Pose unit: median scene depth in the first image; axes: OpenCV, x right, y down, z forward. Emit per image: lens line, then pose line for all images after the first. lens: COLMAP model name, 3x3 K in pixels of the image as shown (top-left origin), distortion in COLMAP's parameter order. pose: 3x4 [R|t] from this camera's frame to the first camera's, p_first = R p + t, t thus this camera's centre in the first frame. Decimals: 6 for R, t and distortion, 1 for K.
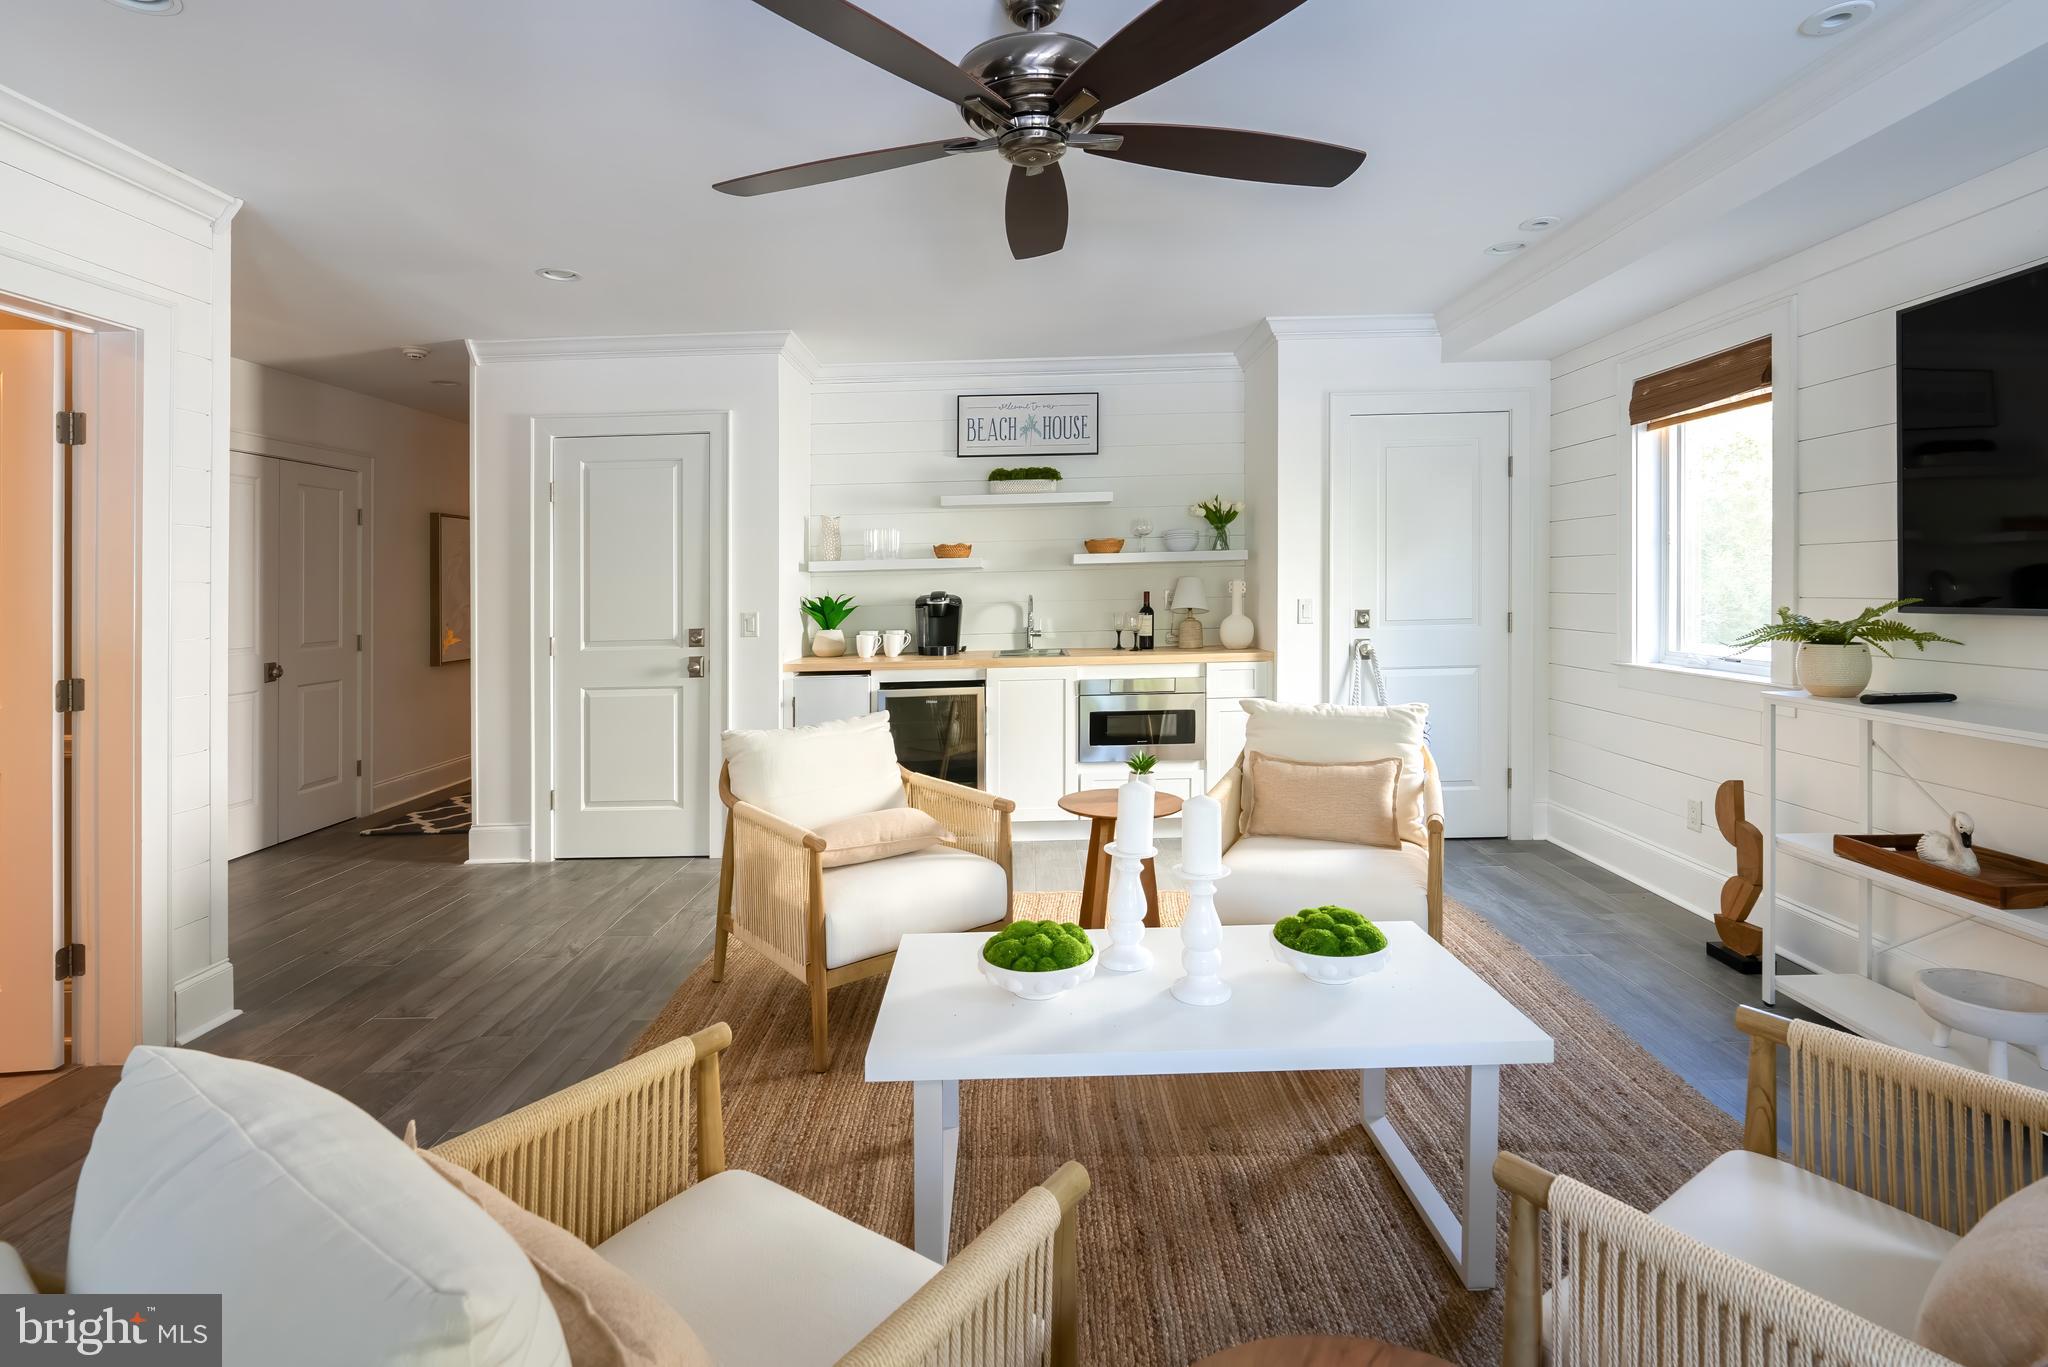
lens RADIAL K [[973.2, 0, 1024.2], [0, 973.2, 578.8], [0, 0, 1]] dist [-0.001586, 0.000520]
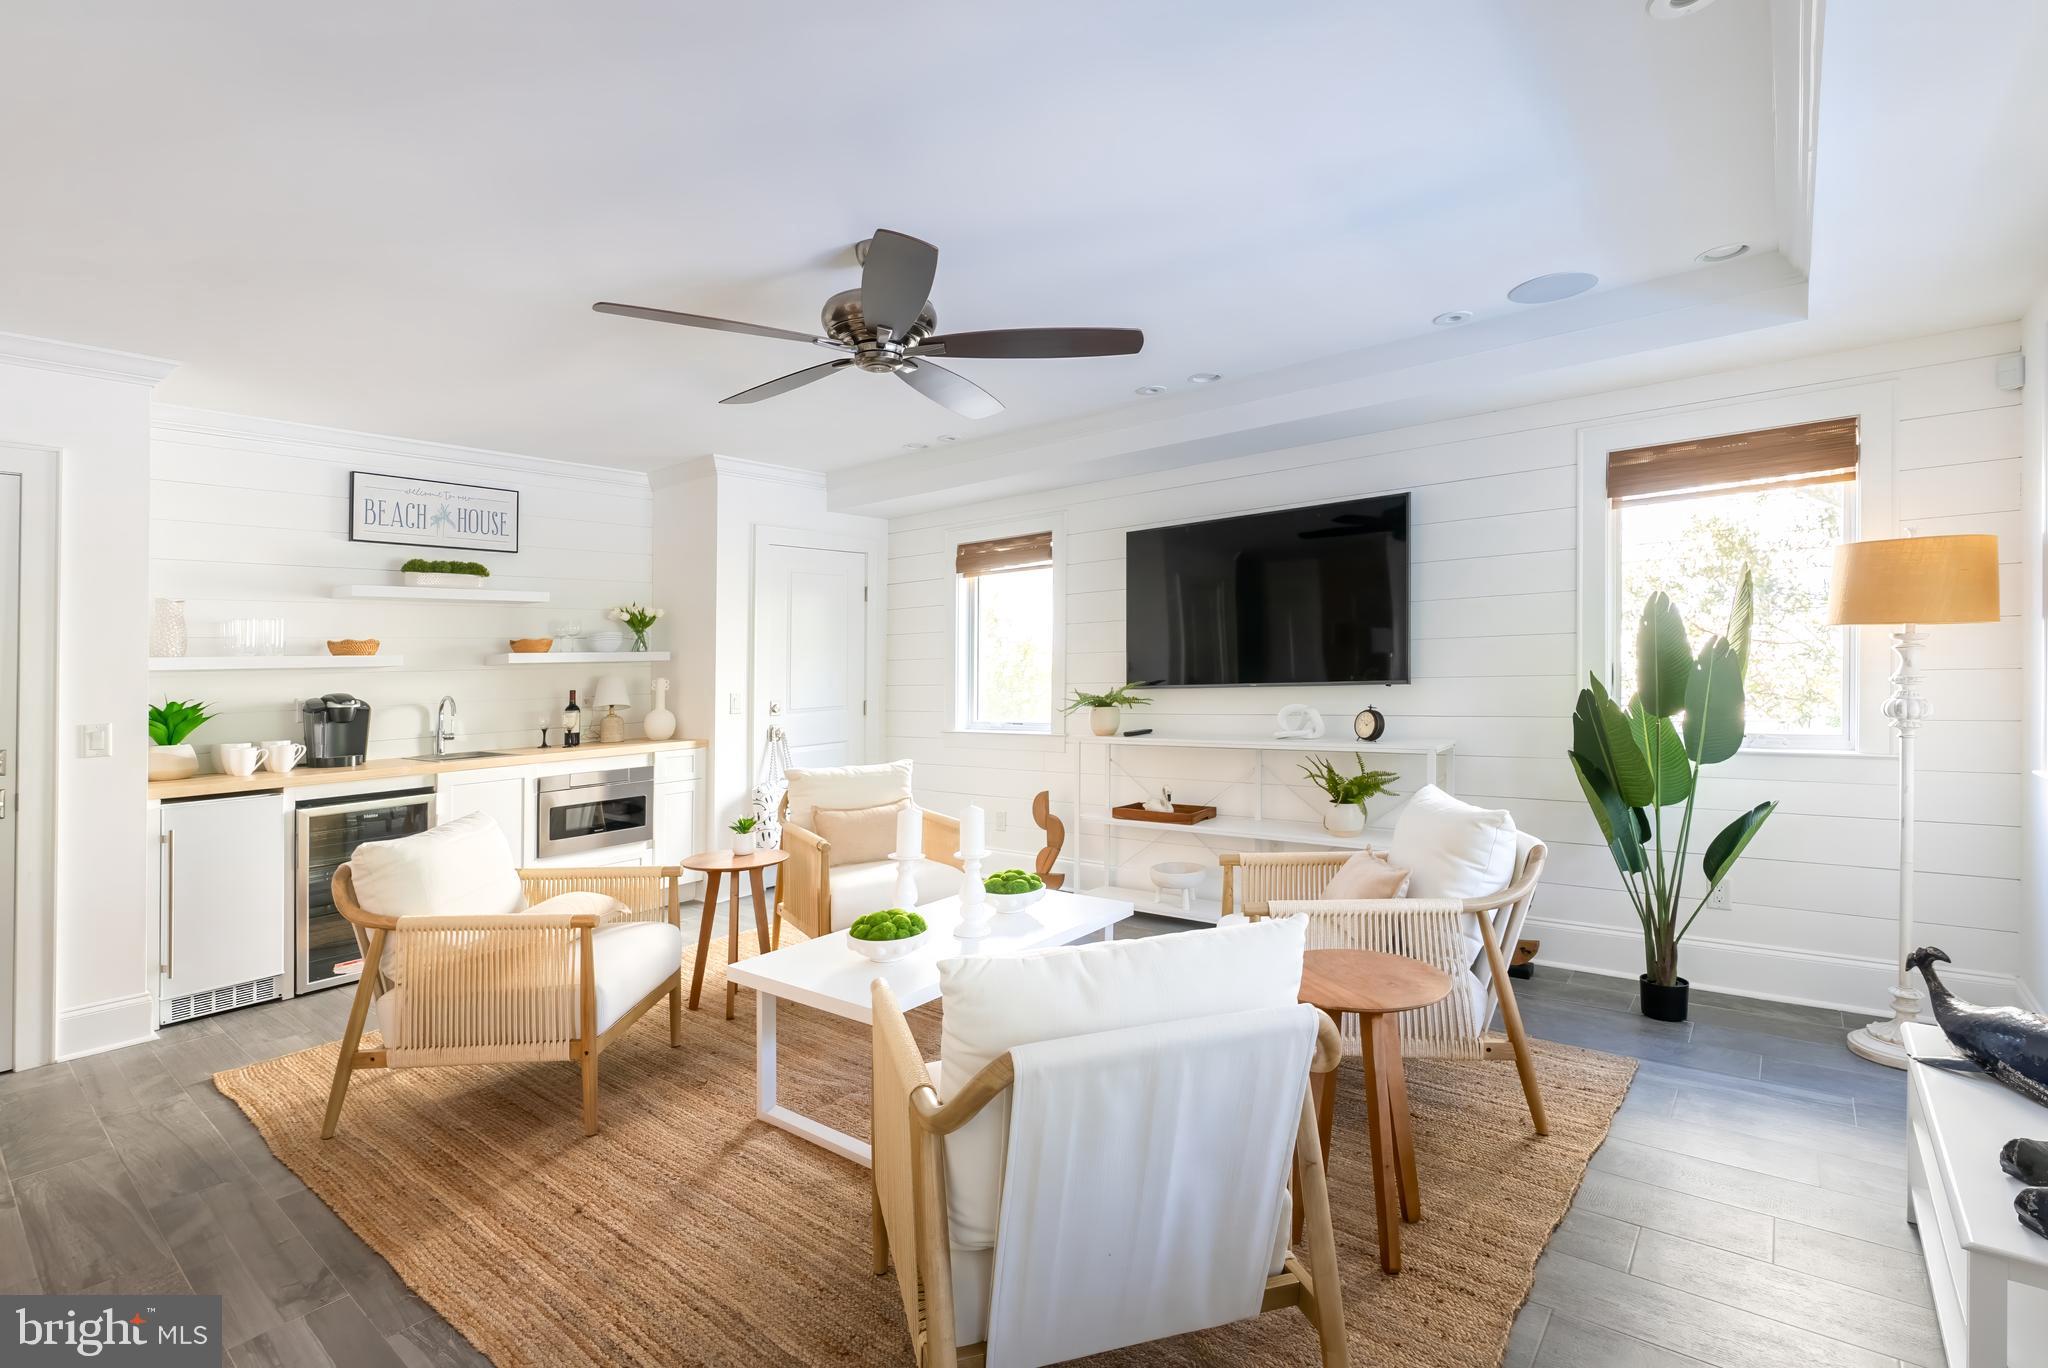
lens RADIAL K [[936.4, 0, 1024.0], [0, 936.4, 684.0], [0, 0, 1]] dist [0.001813, 0.000537]
pose [[0.633368, -0.010446, 0.773780, -0.352380], [0.011085, 0.999929, 0.004425, 0.007648], [-0.773771, 0.005774, 0.633439, -0.007198]]
